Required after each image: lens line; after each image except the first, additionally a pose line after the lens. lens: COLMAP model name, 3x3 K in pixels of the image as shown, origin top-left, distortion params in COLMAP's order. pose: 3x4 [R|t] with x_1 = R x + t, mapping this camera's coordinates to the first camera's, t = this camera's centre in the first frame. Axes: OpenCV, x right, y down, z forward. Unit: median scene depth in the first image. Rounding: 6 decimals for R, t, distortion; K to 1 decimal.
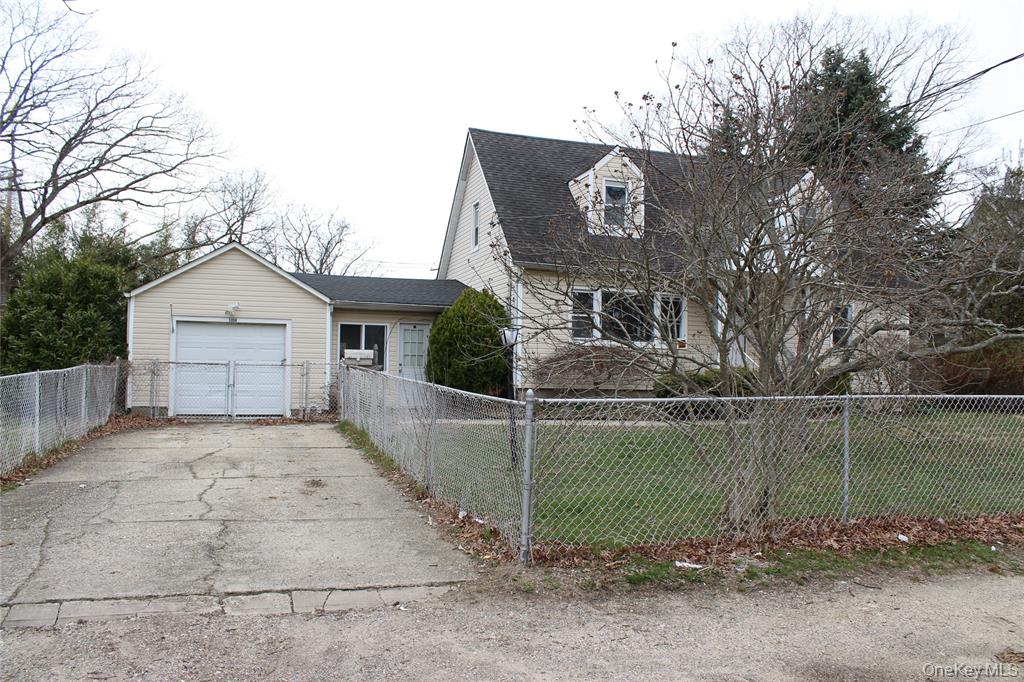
lens RADIAL K [[836.8, 0, 512.0], [0, 836.8, 341.0], [0, 0, 1]] dist [-0.160057, 0.125448]
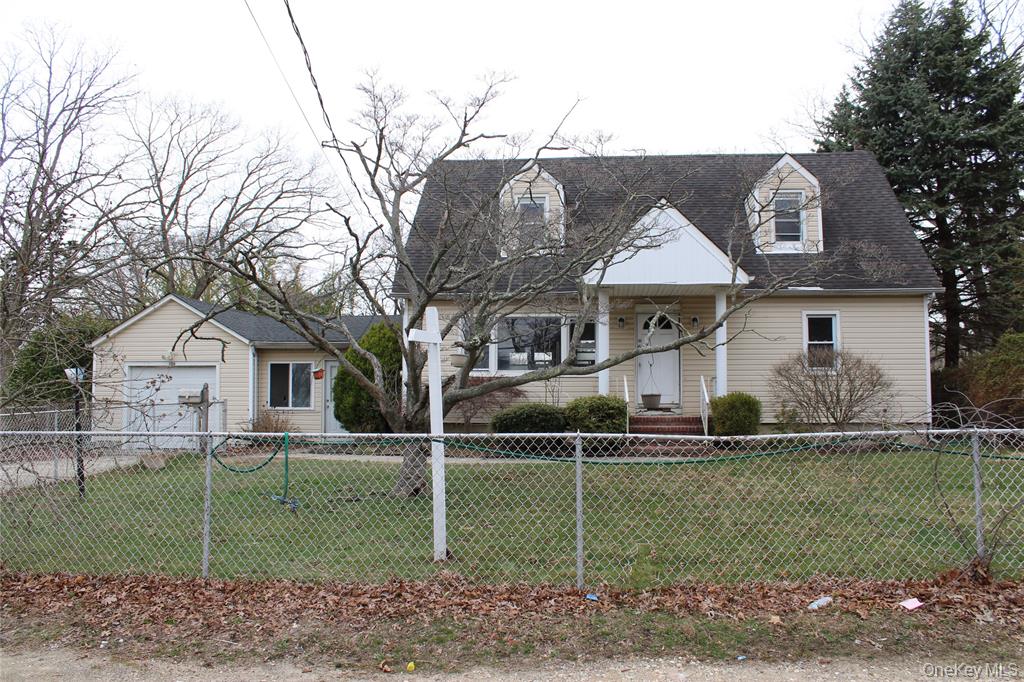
lens RADIAL K [[835.9, 0, 512.0], [0, 835.9, 341.0], [0, 0, 1]] dist [-0.050454, 0.131901]
pose [[0.922336, -0.048135, -0.383379, 0.453913], [0.031308, 0.998258, -0.050014, 0.012376], [0.385118, 0.034127, 0.922236, 0.138834]]
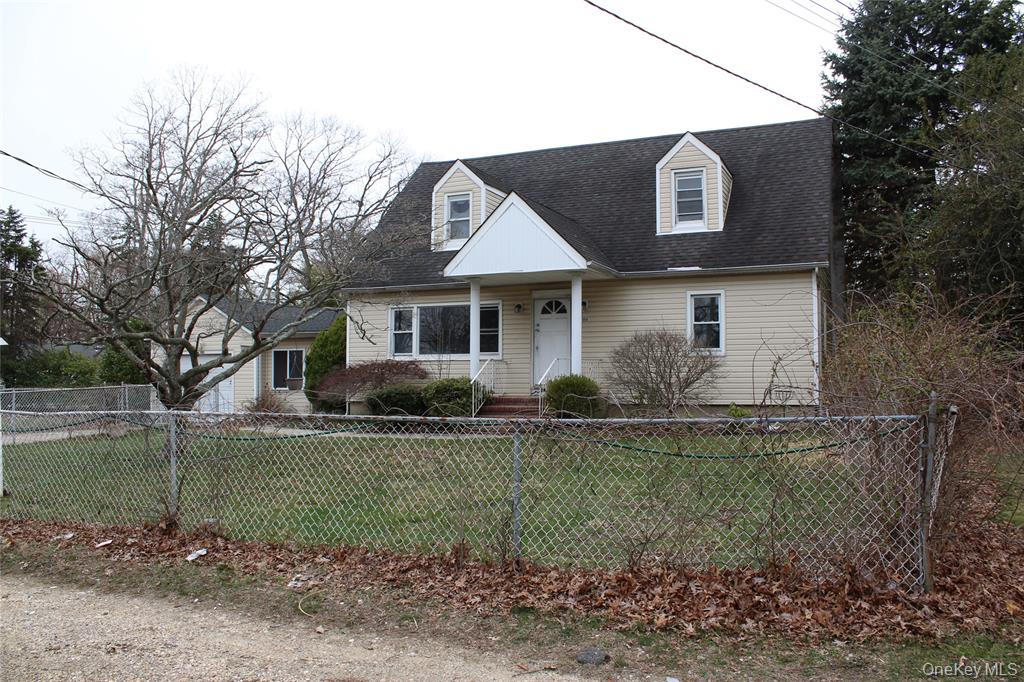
lens RADIAL K [[852.9, 0, 512.0], [0, 852.9, 341.0], [0, 0, 1]] dist [-0.007138, -0.006275]
pose [[0.752663, -0.054132, -0.656177, 0.837856], [0.038970, 0.998530, -0.037675, 0.024362], [0.657252, 0.002786, 0.753666, 0.269508]]
